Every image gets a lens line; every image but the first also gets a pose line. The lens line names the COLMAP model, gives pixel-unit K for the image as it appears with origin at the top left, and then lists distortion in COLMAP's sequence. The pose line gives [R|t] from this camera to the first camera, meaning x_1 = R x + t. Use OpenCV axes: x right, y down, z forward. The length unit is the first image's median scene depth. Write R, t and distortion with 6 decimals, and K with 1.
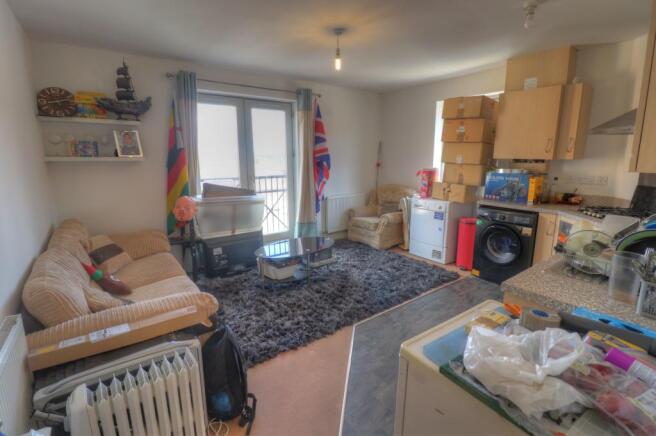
lens RADIAL K [[306.7, 0, 331.2], [0, 306.7, 216.4], [0, 0, 1]] dist [-0.011043, -0.000666]
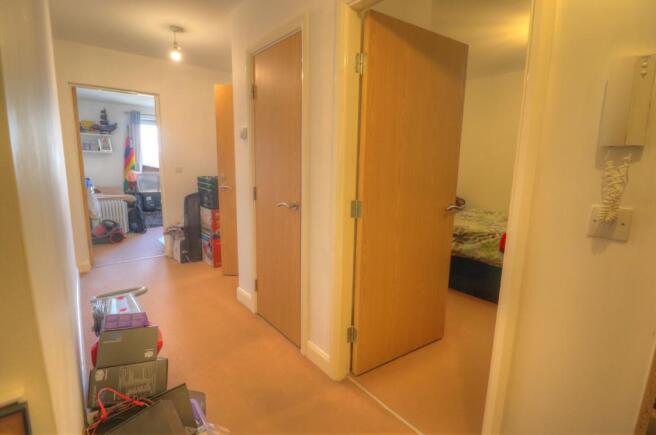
lens RADIAL K [[306.7, 0, 327.1], [0, 306.7, 214.9], [0, 0, 1]] dist [-0.011043, -0.000666]
pose [[0.998386, 0.010490, 0.055809, 0.732450], [-0.008773, 0.999483, -0.030923, 0.288954], [-0.056104, 0.030383, 0.997963, -1.139431]]
